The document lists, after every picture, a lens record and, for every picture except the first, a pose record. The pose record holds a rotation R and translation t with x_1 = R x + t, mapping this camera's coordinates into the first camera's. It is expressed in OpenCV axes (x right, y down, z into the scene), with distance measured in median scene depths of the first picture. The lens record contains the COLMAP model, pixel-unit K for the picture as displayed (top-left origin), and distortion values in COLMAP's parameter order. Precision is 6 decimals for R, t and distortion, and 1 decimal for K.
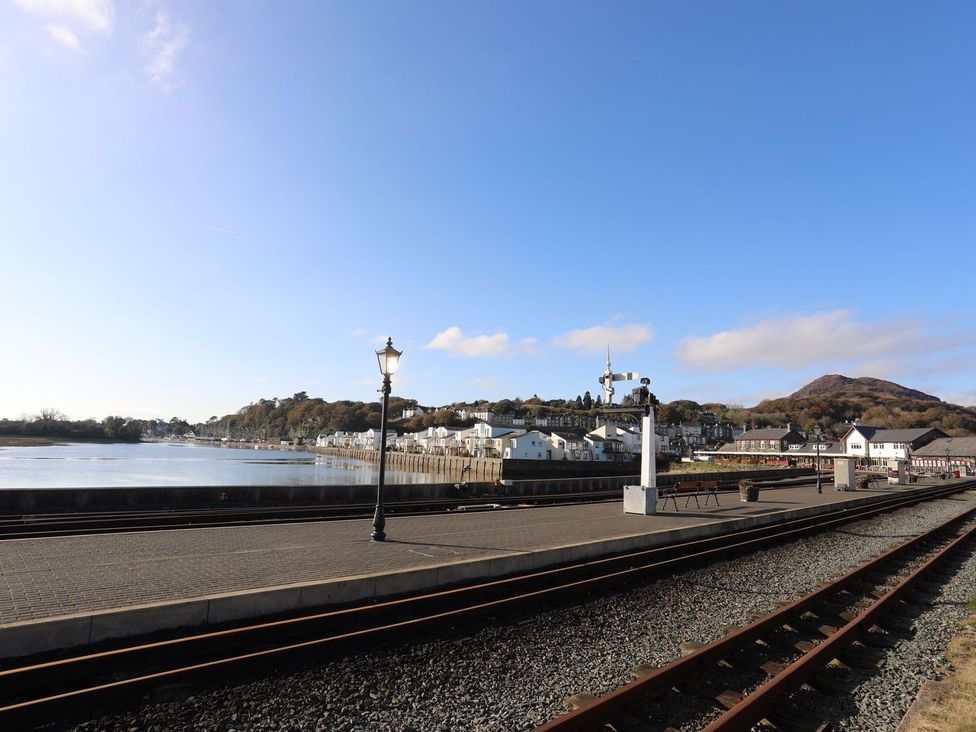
lens RADIAL K [[506.8, 0, 484.3], [0, 506.8, 365.7], [0, 0, 1]] dist [-0.000483, -0.013267]
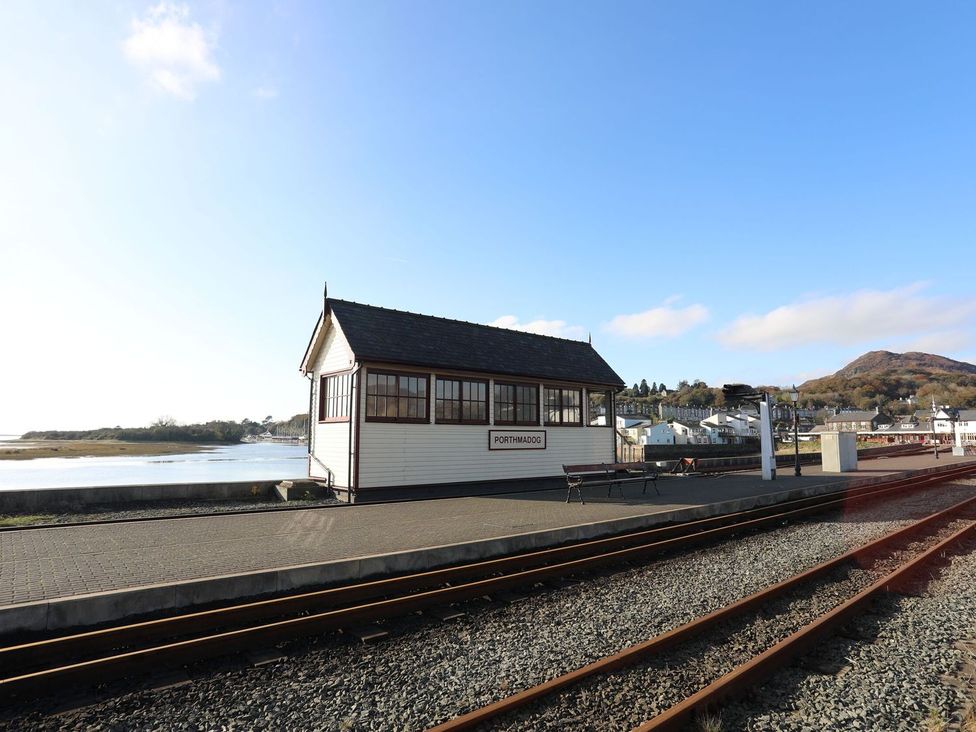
lens RADIAL K [[524.6, 0, 476.7], [0, 524.6, 343.9], [0, 0, 1]] dist [-0.000363, 0.000465]
pose [[0.998541, -0.041543, -0.034511, -0.148229], [0.040977, 0.999016, -0.016969, -0.026613], [0.035182, 0.015530, 0.999260, -0.138484]]
